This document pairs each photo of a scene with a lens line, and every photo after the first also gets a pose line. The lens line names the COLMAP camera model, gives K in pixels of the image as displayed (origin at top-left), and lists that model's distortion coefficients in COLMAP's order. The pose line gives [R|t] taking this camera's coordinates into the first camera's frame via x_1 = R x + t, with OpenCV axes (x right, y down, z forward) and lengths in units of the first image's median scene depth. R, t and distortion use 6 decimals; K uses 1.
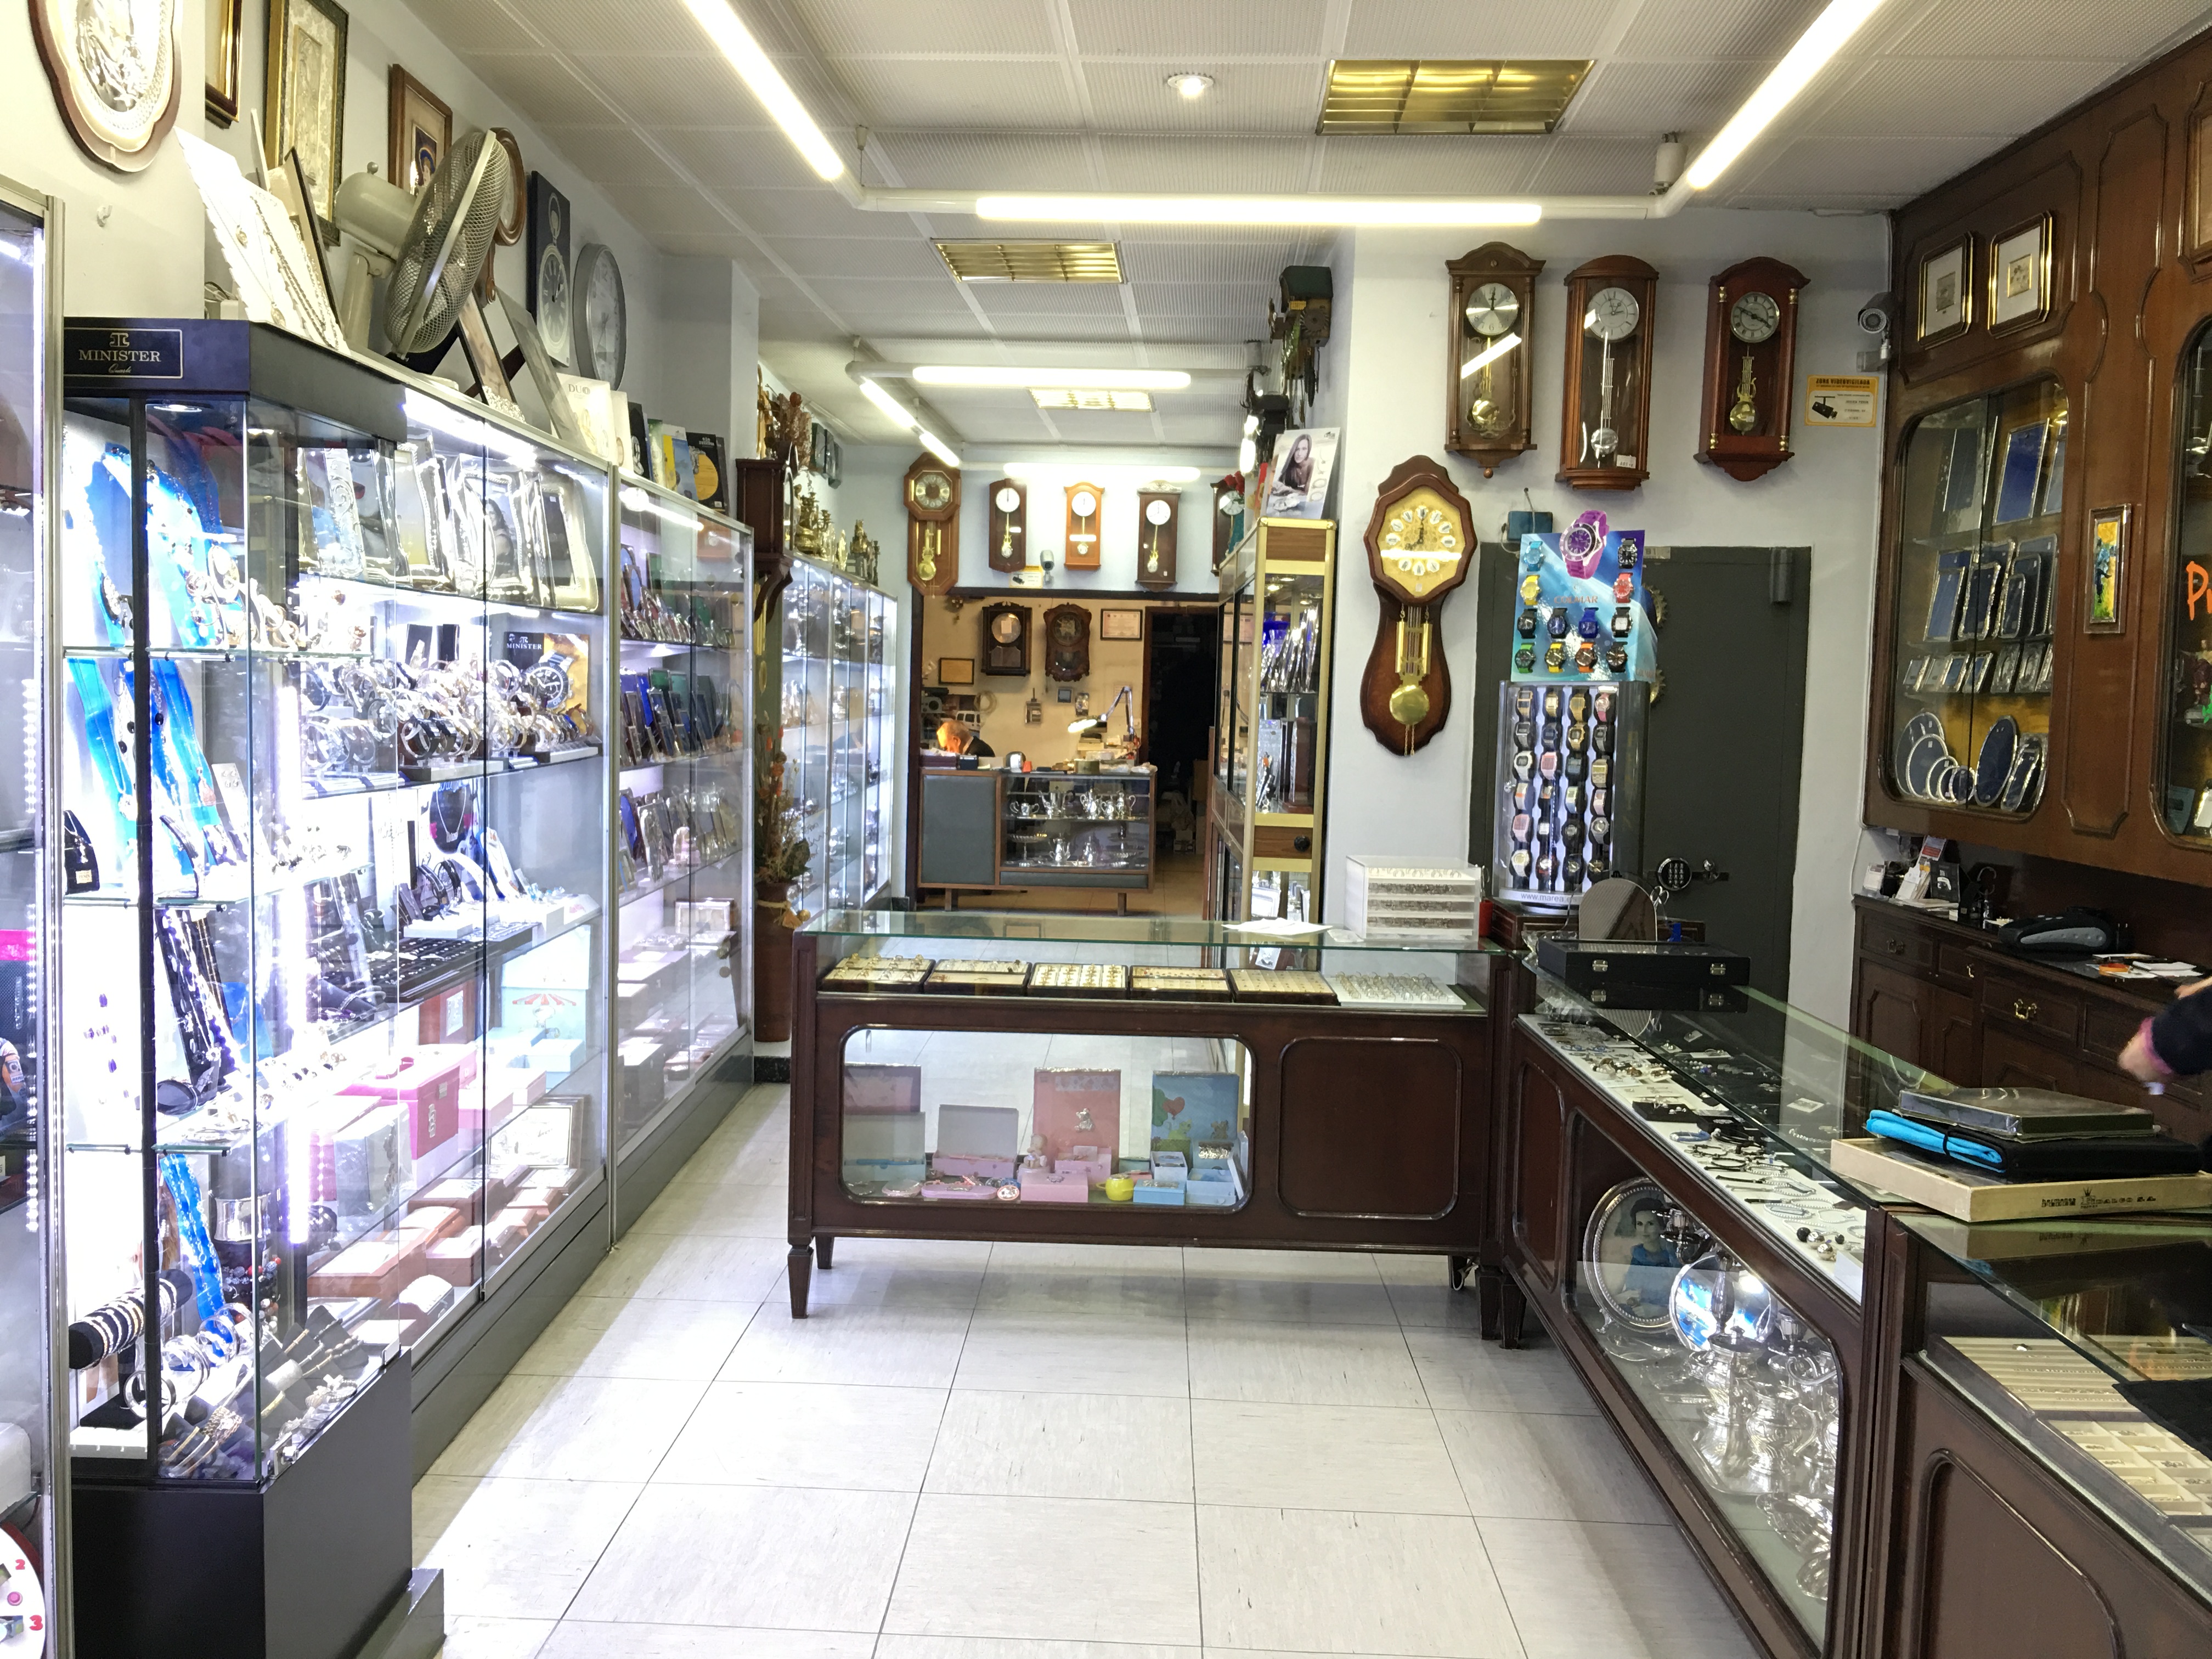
lens RADIAL K [[1869.7, 0, 1104.0], [0, 1869.7, 828.1], [0, 0, 1]] dist [0.001545, -0.001003]
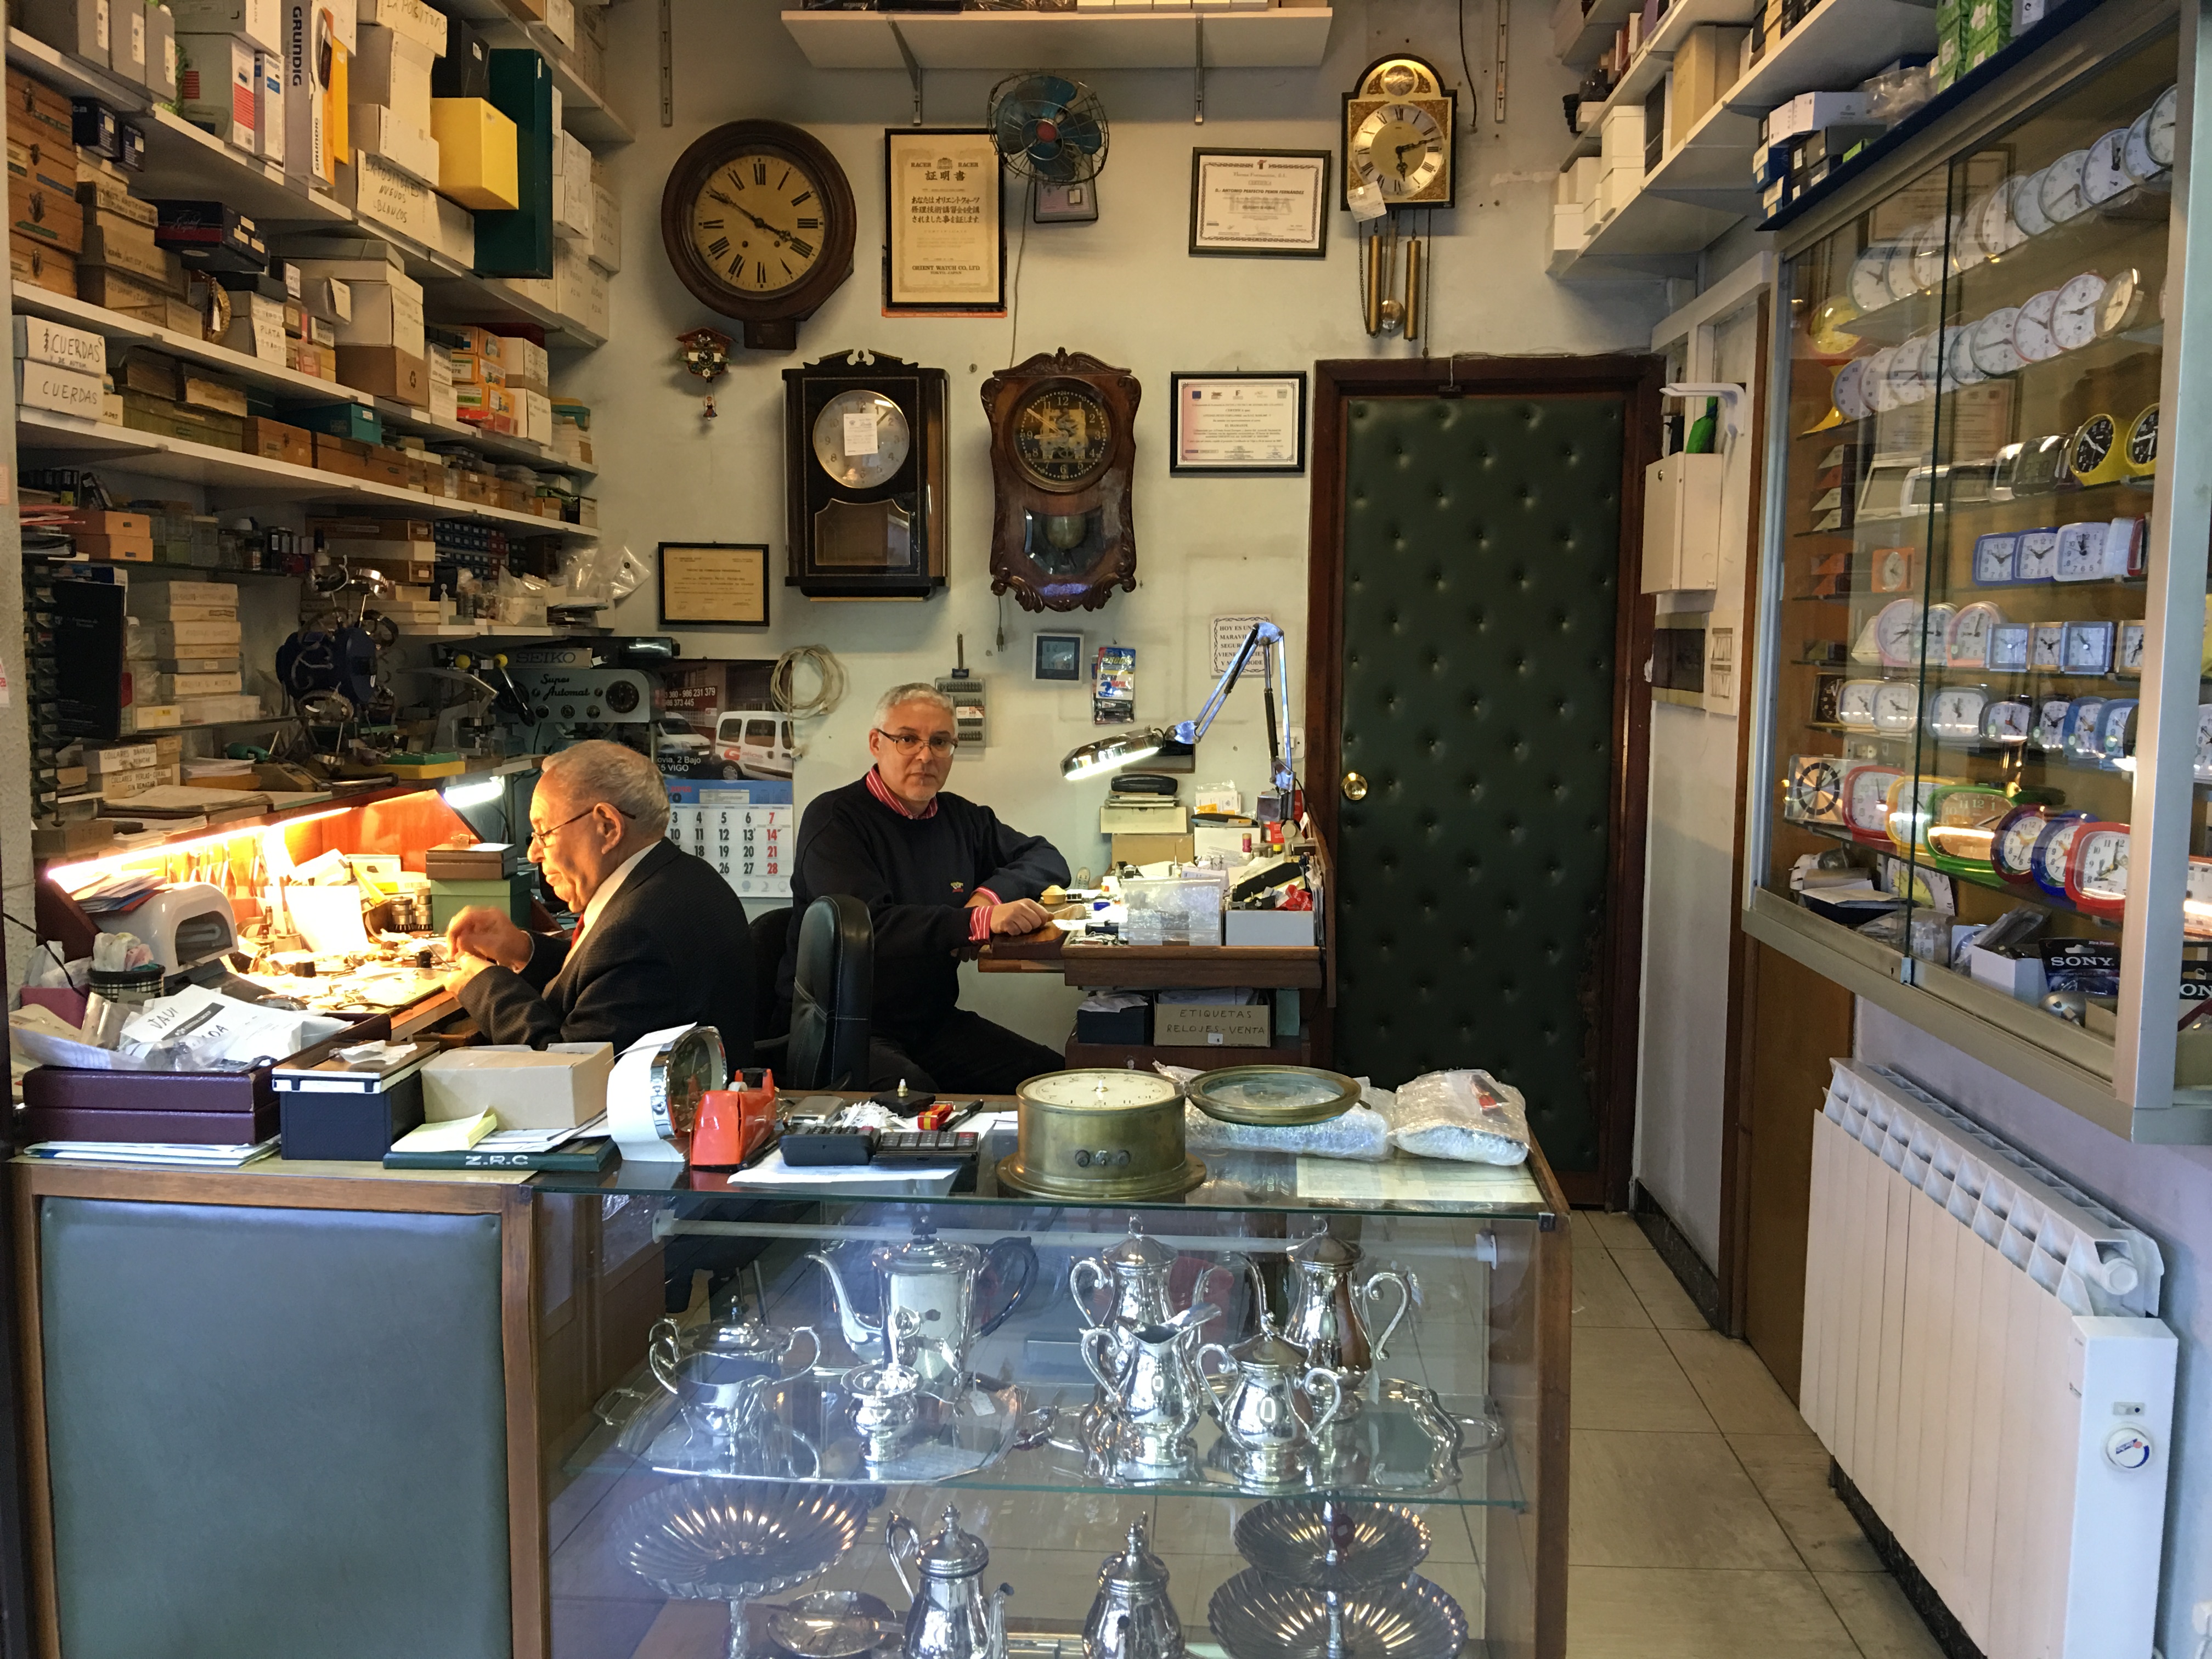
lens RADIAL K [[1869.7, 0, 1104.3], [0, 1869.7, 830.7], [0, 0, 1]] dist [0.001545, -0.001003]
pose [[0.999627, -0.013250, -0.023886, -0.006146], [0.013808, 0.999633, 0.023324, -0.049244], [0.023568, -0.023645, 0.999443, 0.690155]]
